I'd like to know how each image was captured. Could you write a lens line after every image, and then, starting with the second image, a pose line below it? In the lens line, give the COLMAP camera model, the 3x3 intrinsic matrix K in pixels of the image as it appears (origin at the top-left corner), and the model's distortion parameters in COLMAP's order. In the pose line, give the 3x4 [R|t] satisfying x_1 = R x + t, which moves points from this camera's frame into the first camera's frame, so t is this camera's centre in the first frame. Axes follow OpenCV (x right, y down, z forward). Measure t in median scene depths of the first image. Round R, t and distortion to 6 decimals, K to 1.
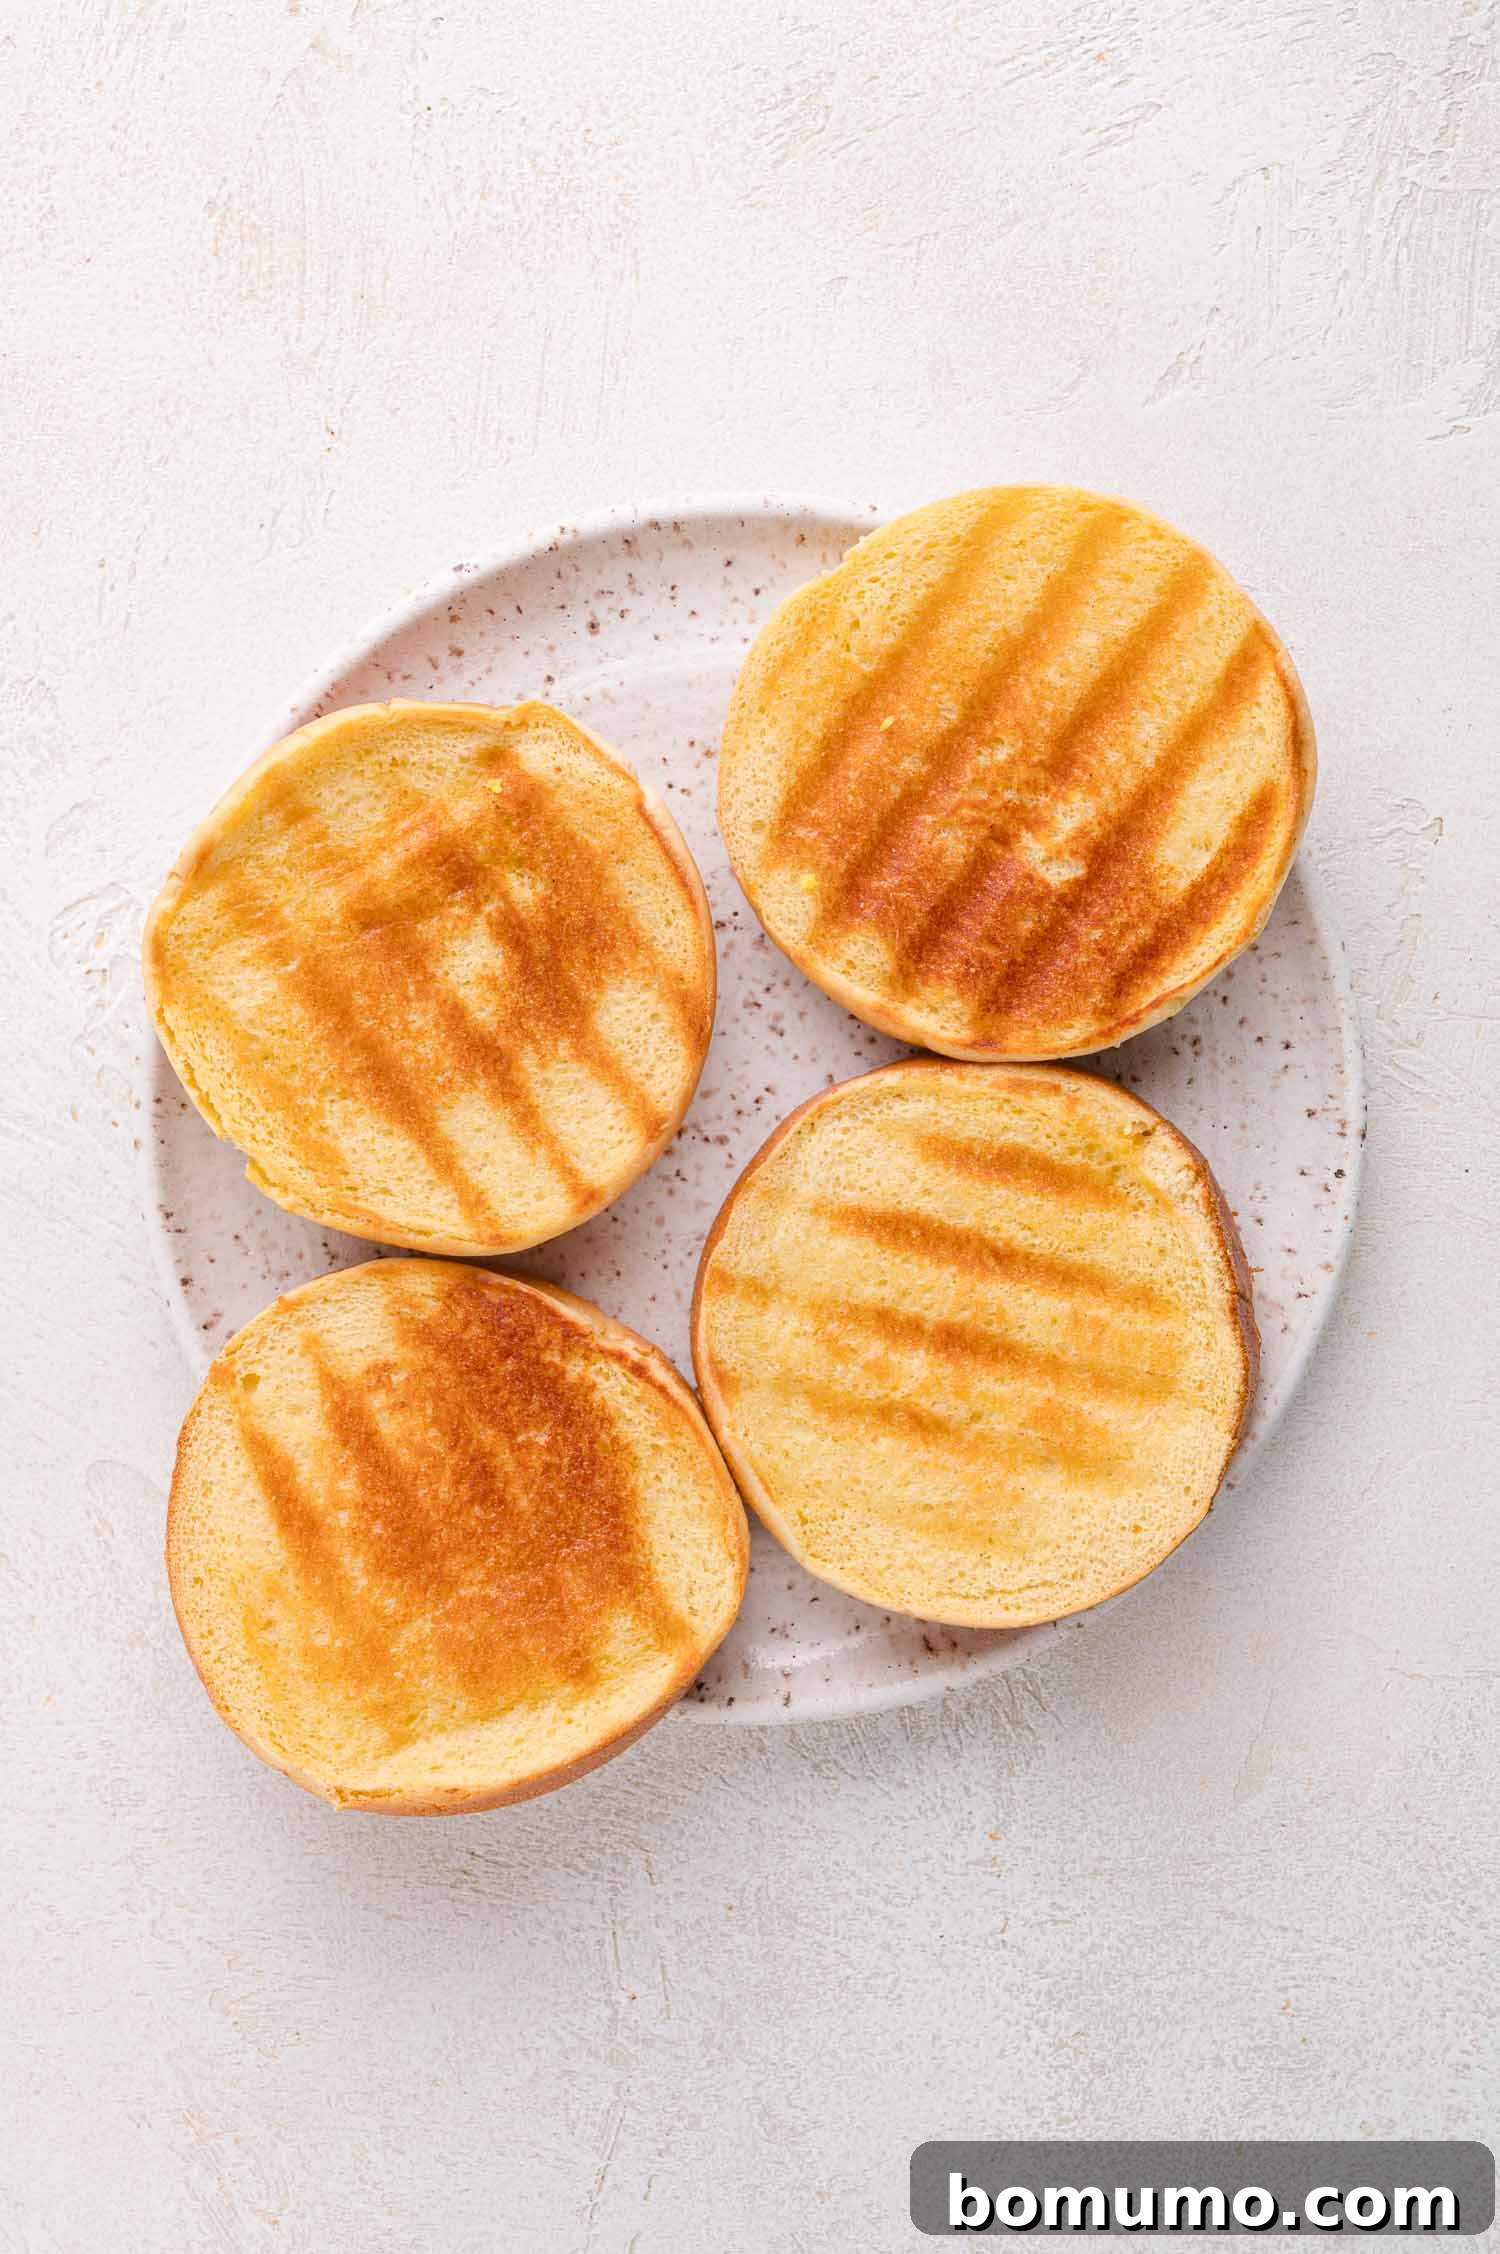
lens RADIAL K [[3303.1, 0, 750.0], [0, 3303.1, 1127.0], [0, 0, 1]] dist [-0.035917, 0.018915]
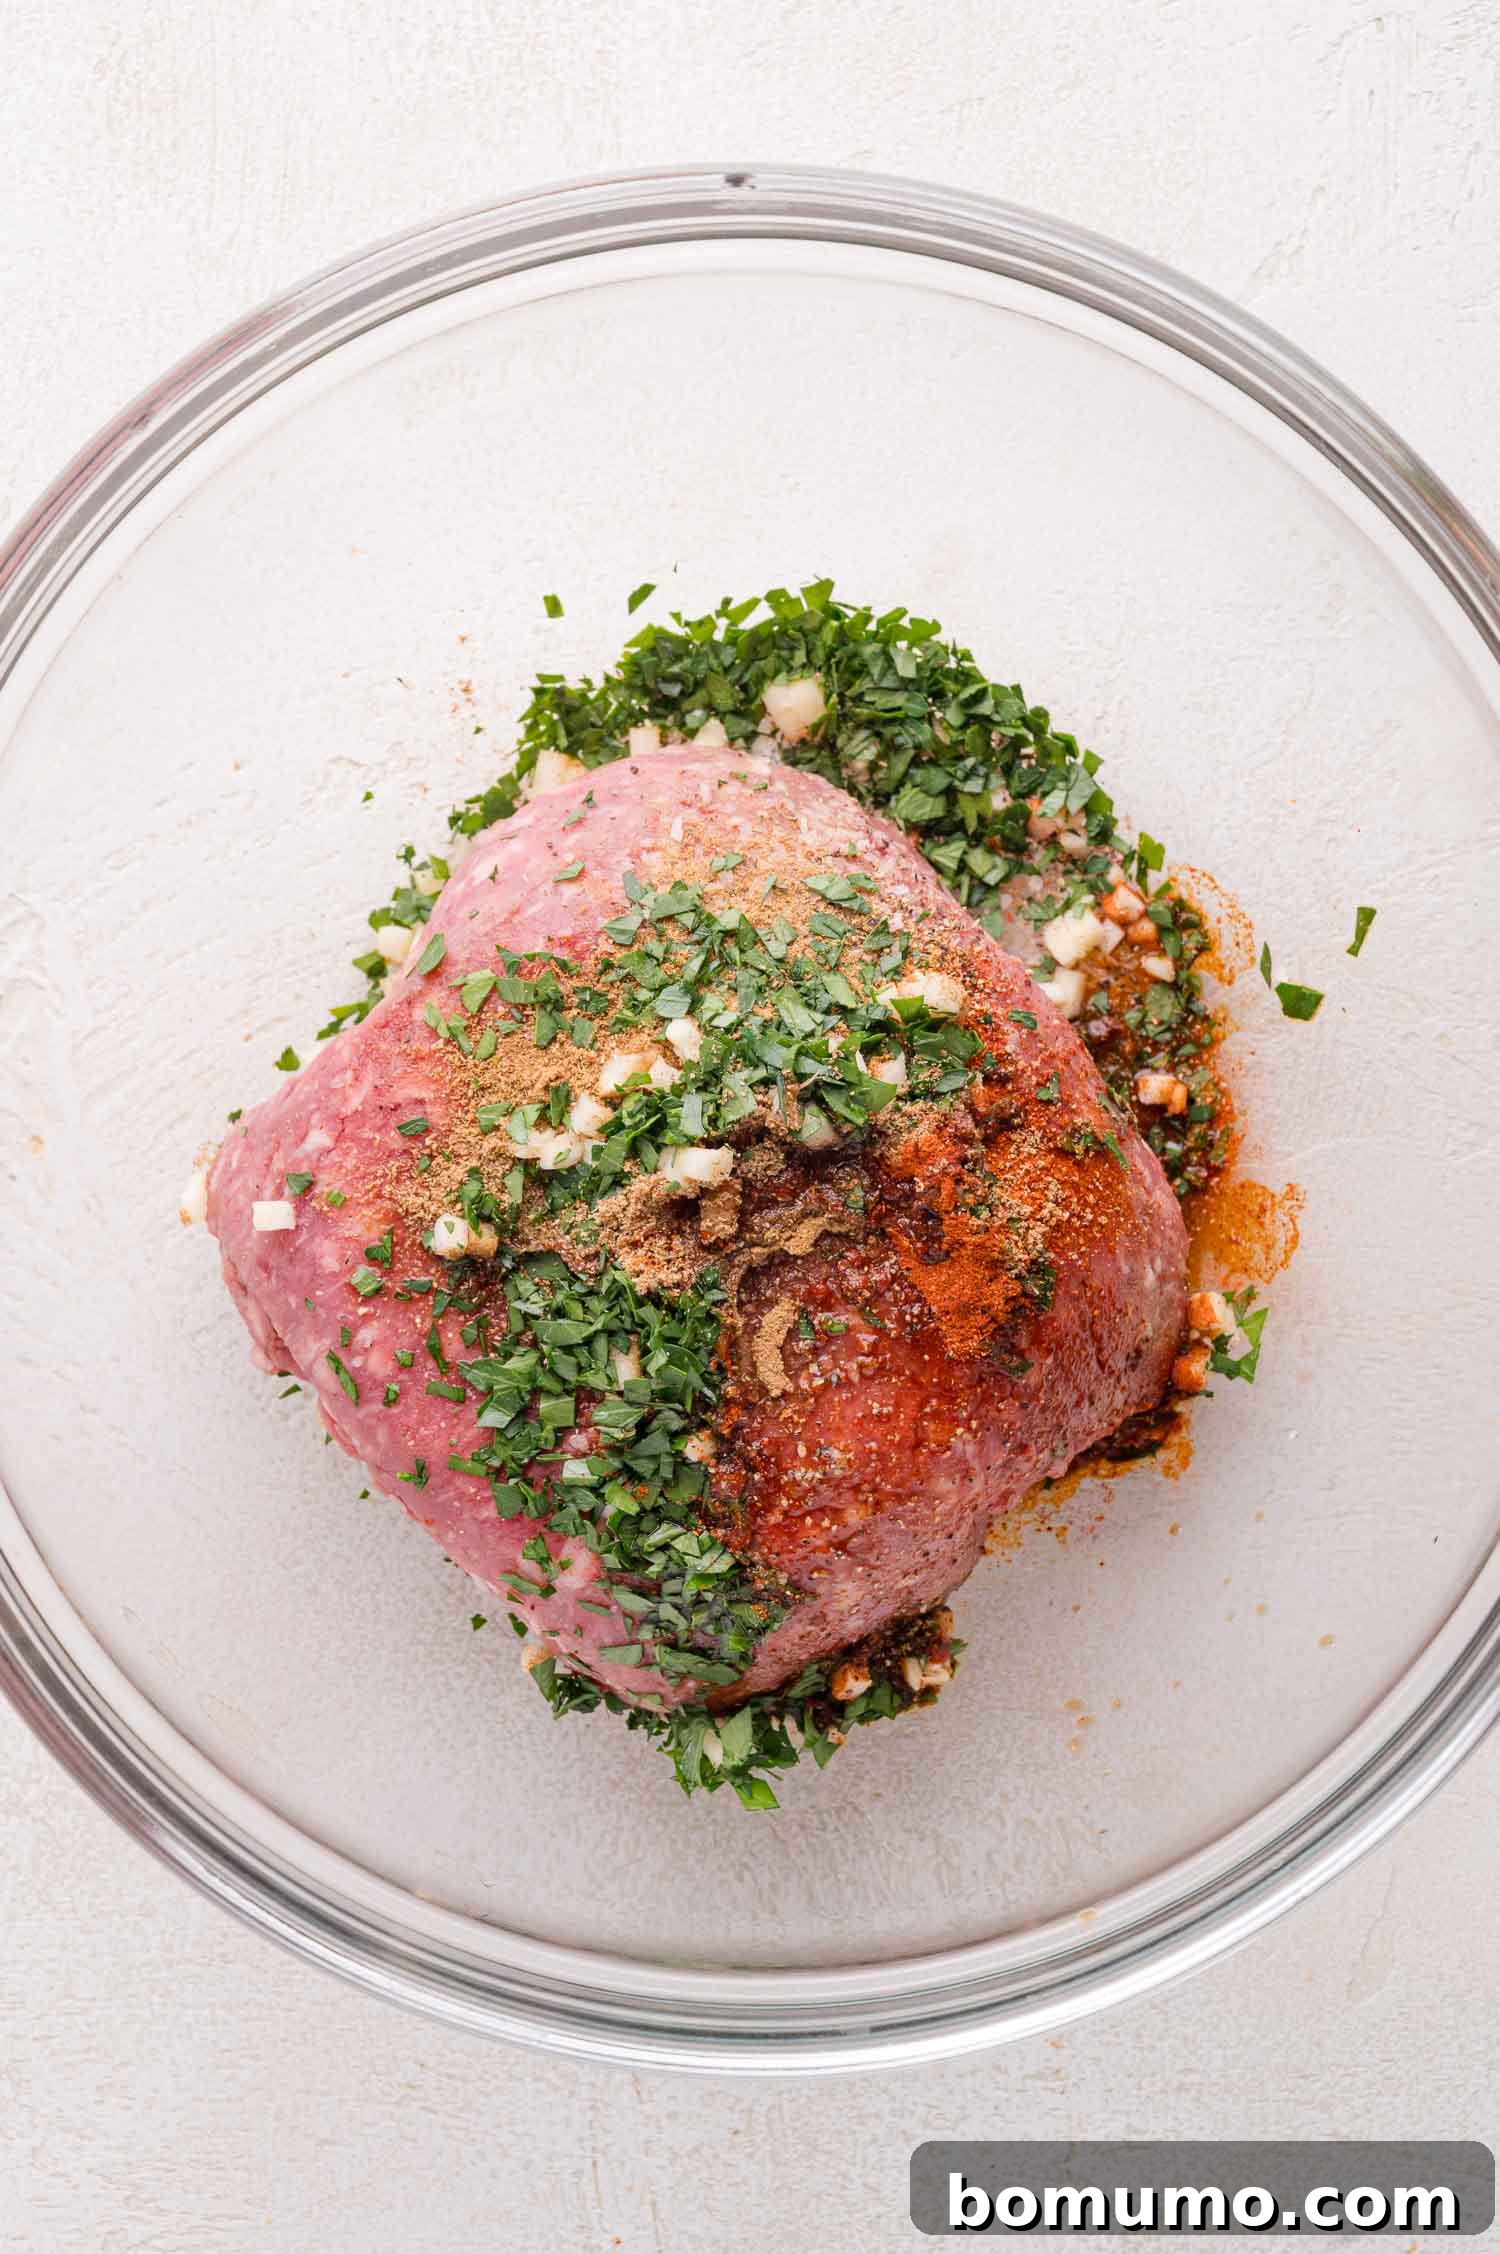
lens RADIAL K [[1893.5, 0, 752.0], [0, 1893.5, 1123.4], [0, 0, 1]] dist [-0.013633, -0.011289]
pose [[0.999923, -0.002087, -0.012217, 0.004361], [0.001992, 0.999968, -0.007798, -0.010810], [0.012233, 0.007773, 0.999895, 0.528820]]
